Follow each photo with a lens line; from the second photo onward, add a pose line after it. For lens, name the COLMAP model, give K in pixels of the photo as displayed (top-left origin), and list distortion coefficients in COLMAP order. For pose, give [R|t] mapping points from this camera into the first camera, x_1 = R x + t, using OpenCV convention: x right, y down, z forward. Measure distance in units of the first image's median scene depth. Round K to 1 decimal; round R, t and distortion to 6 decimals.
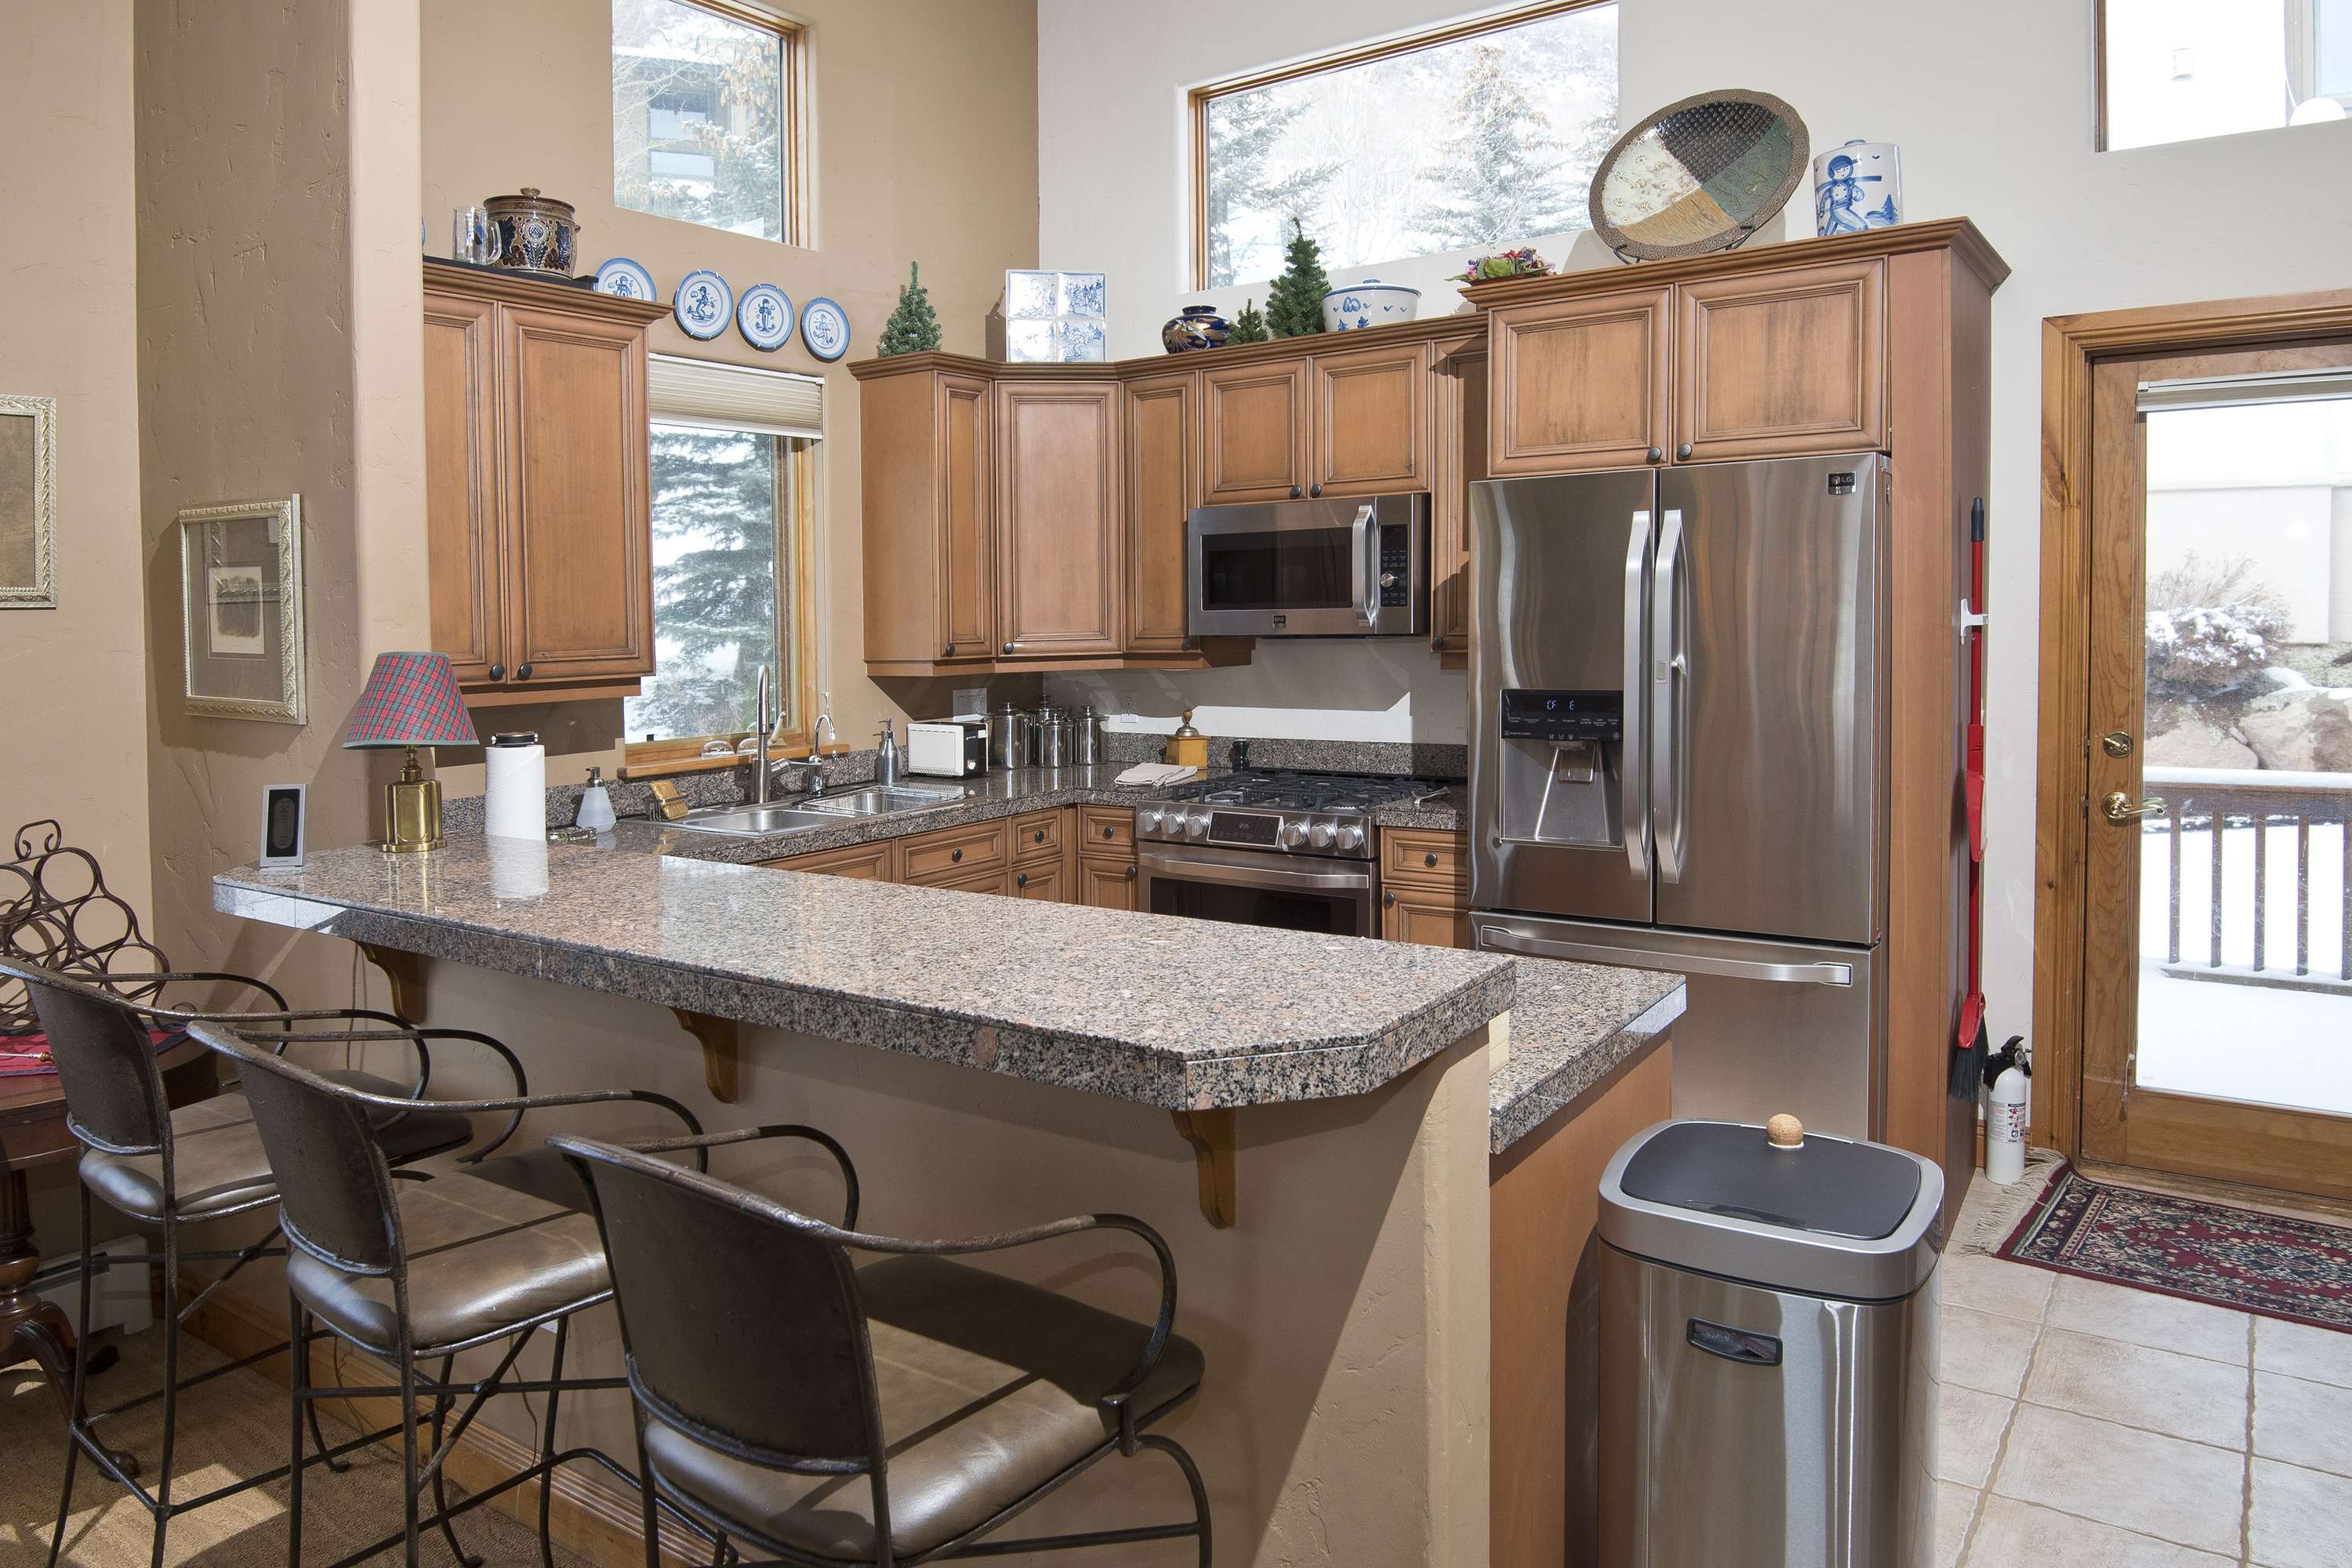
lens RADIAL K [[1564.6, 0, 1176.0], [0, 1564.6, 784.0], [0, 0, 1]] dist [0.016992, 0.000421]
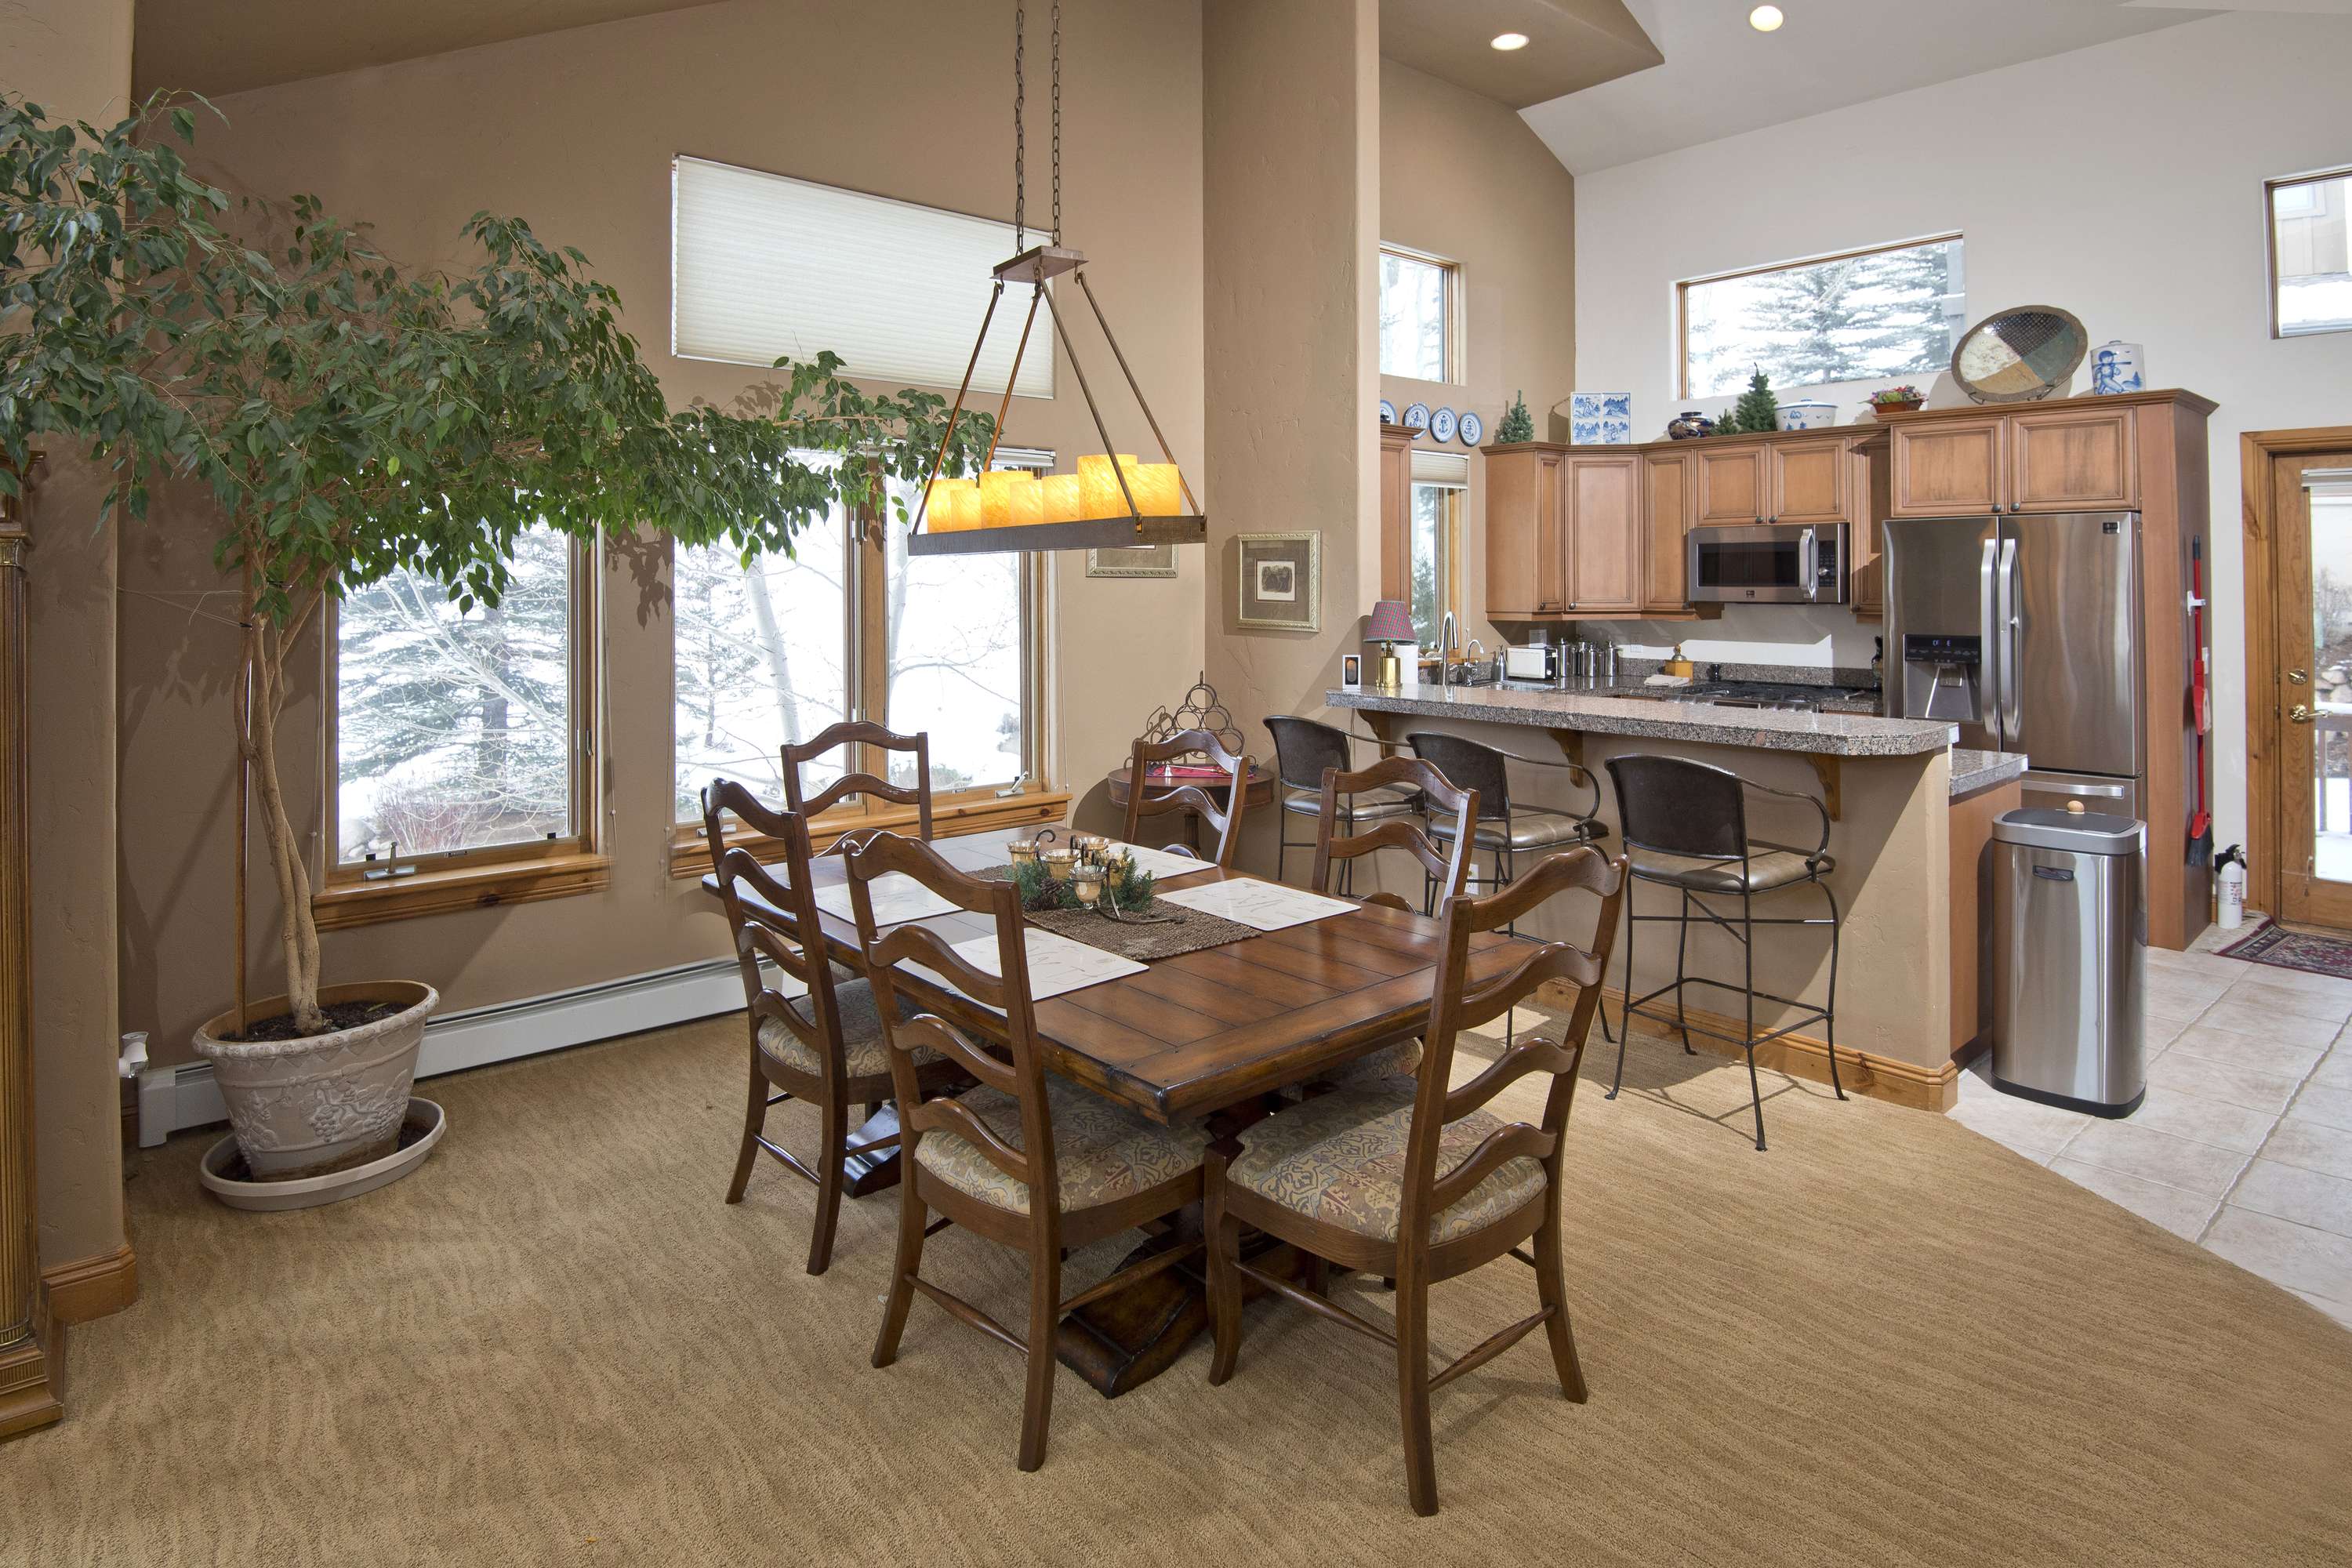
lens RADIAL K [[1247.2, 0, 1172.2], [0, 1247.2, 585.6], [0, 0, 1]] dist [-0.000537, -0.018017]
pose [[0.961855, 0.018675, -0.272923, -0.183927], [-0.046912, 0.994149, -0.097303, 0.054061], [0.269509, 0.106395, 0.957102, -0.525802]]
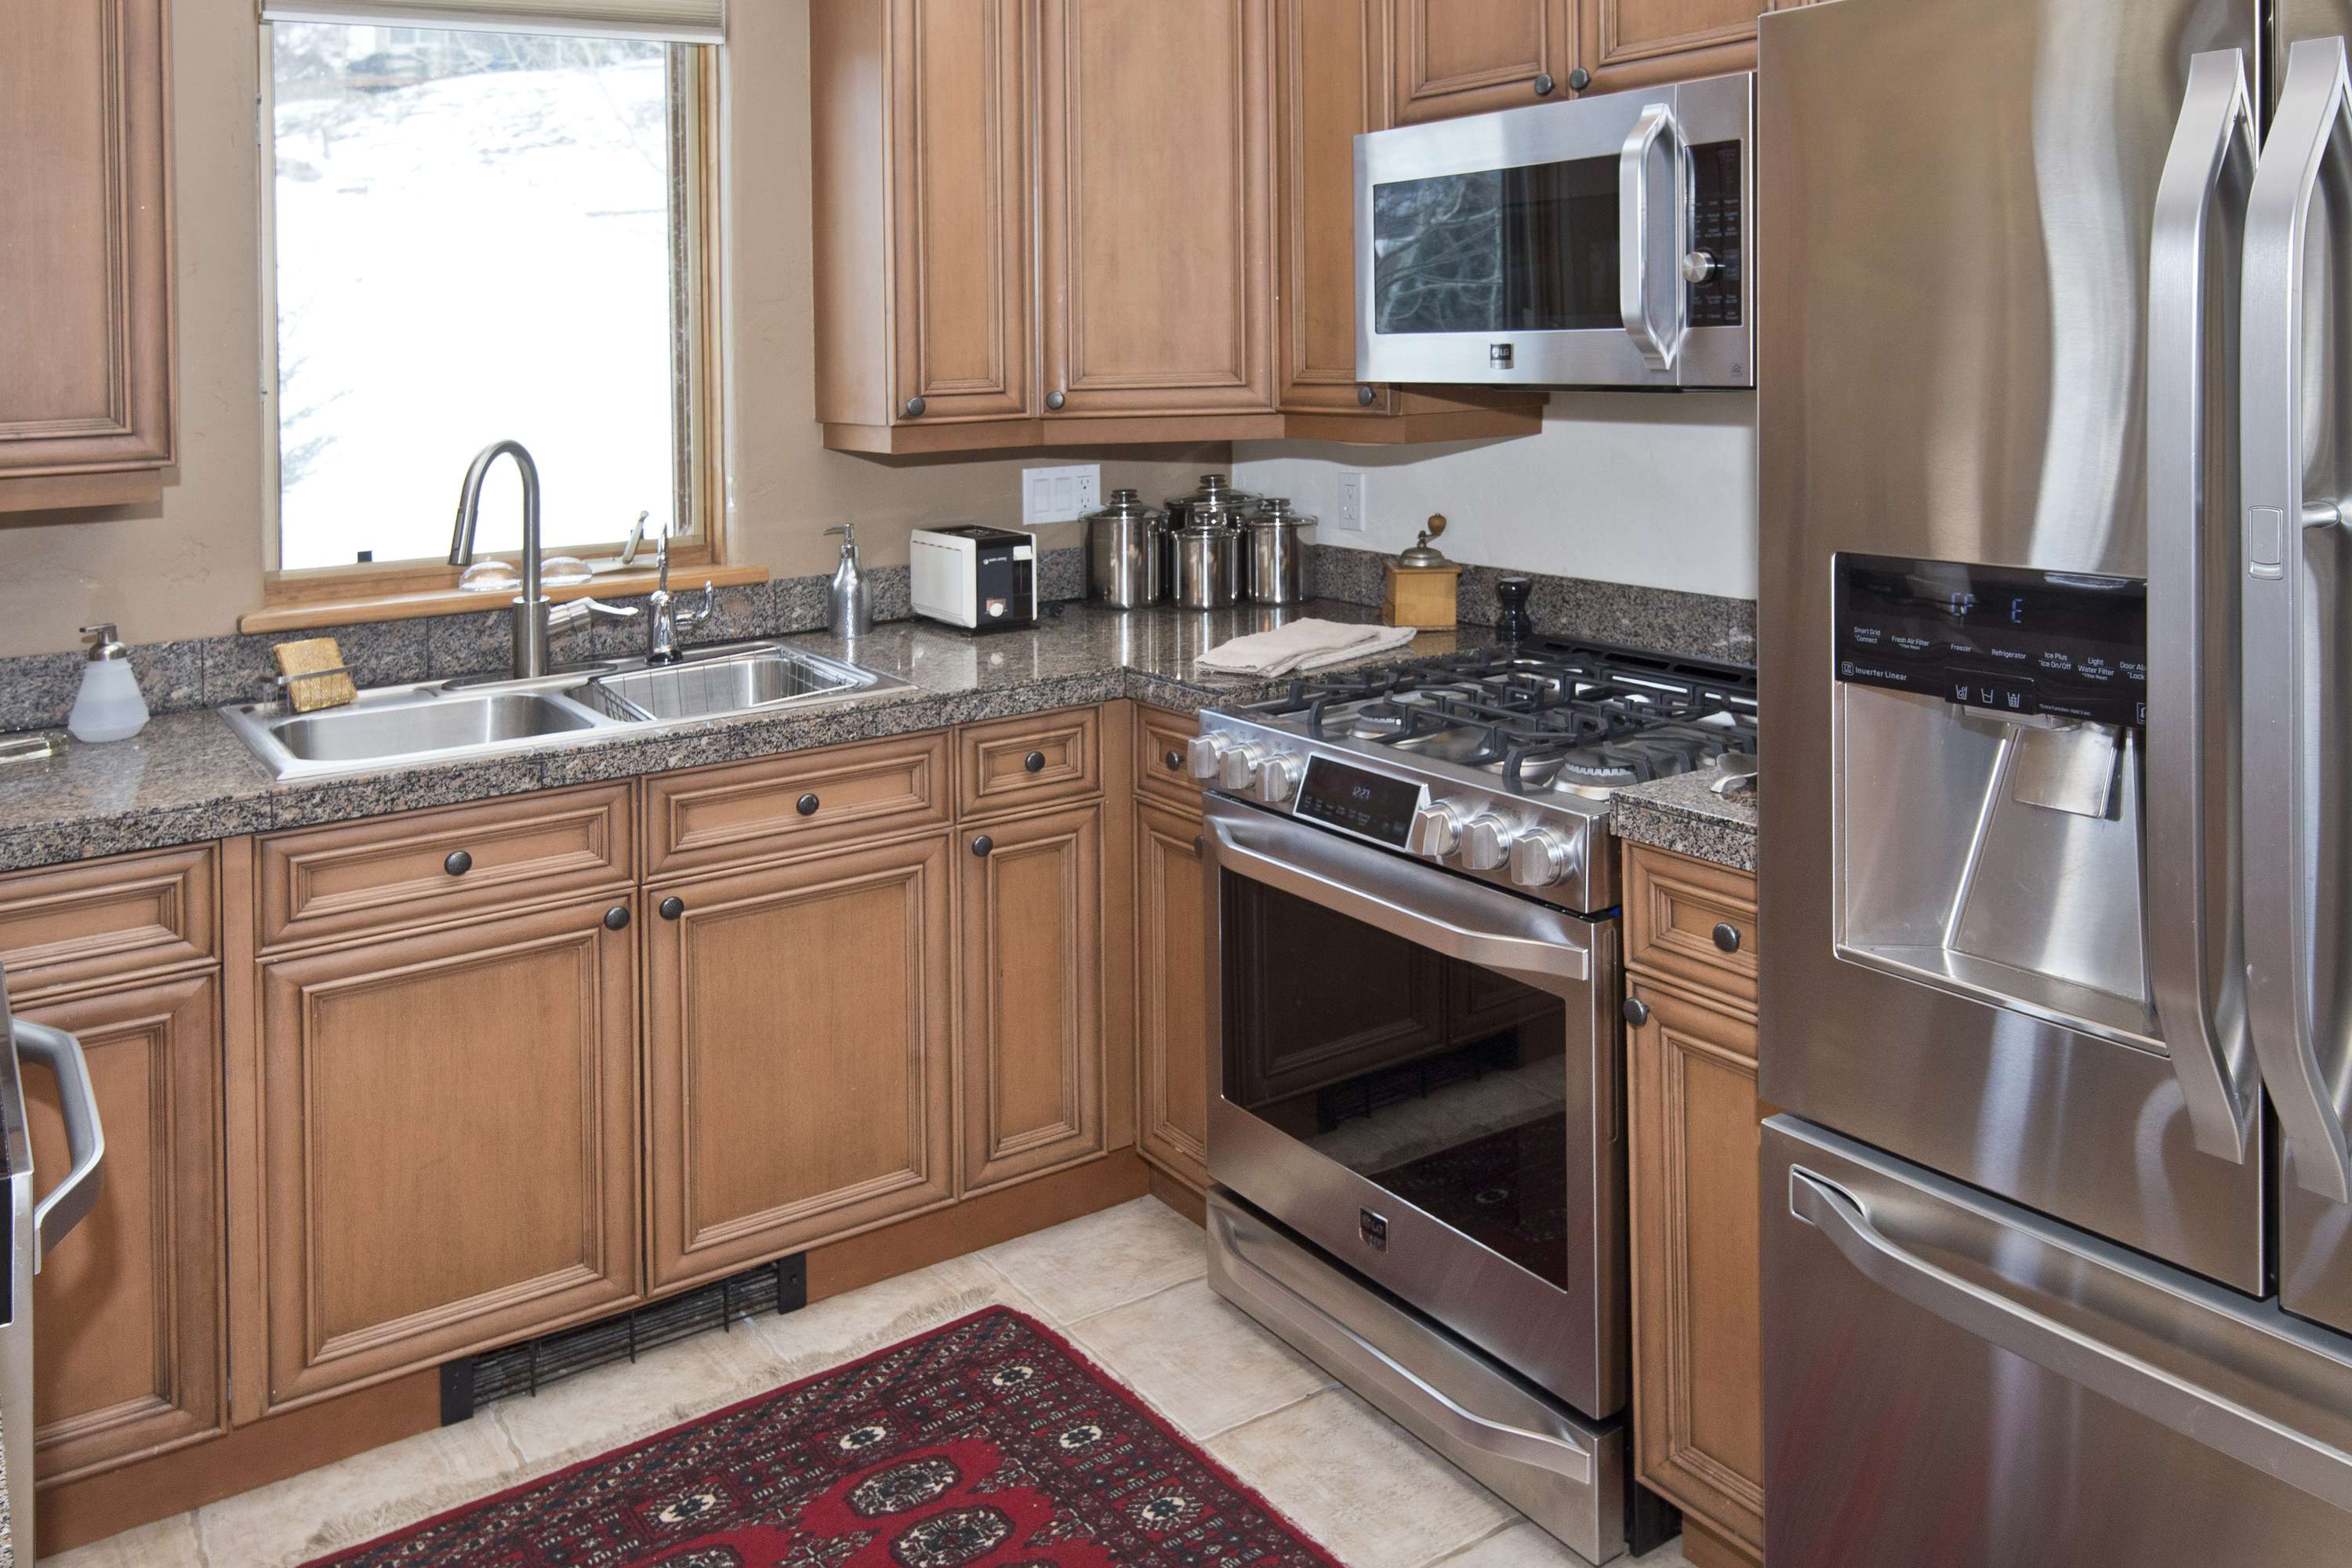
lens RADIAL K [[1843.9, 0, 1170.6], [0, 1843.9, 462.1], [0, 0, 1]] dist [0.001164, -0.000491]
pose [[0.925070, 0.023966, -0.379041, 0.197133], [-0.035785, 0.999067, -0.024167, -0.056745], [0.378108, 0.035920, 0.925064, 0.460096]]
